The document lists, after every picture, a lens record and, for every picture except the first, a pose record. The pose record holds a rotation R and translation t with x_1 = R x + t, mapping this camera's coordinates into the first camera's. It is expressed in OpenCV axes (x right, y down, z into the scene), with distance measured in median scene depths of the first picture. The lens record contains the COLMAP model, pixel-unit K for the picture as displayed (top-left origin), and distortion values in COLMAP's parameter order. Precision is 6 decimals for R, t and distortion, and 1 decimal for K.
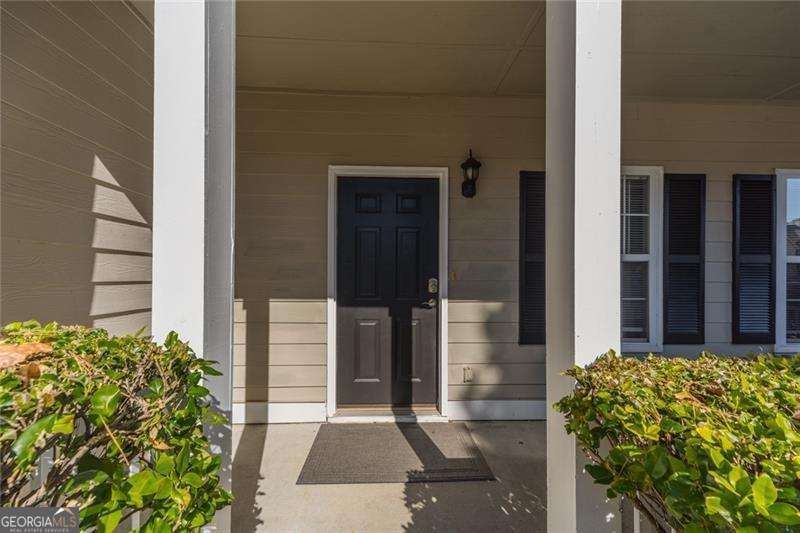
lens RADIAL K [[323.0, 0, 397.9], [0, 323.0, 271.6], [0, 0, 1]] dist [0.001743, -0.000039]
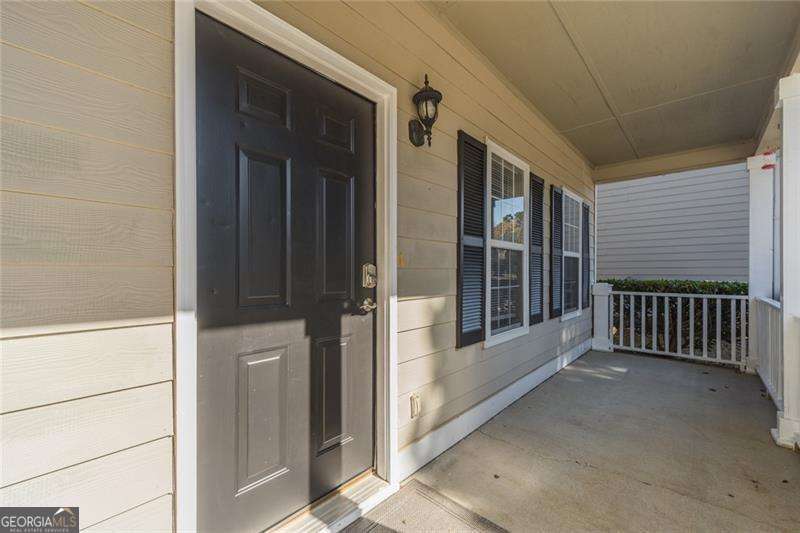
lens RADIAL K [[323.0, 0, 397.9], [0, 323.0, 271.6], [0, 0, 1]] dist [0.001743, -0.000039]
pose [[0.716270, -0.004248, 0.697811, -0.284075], [-0.000333, 0.999979, 0.006429, 0.031412], [-0.697823, -0.004838, 0.716253, 0.534479]]
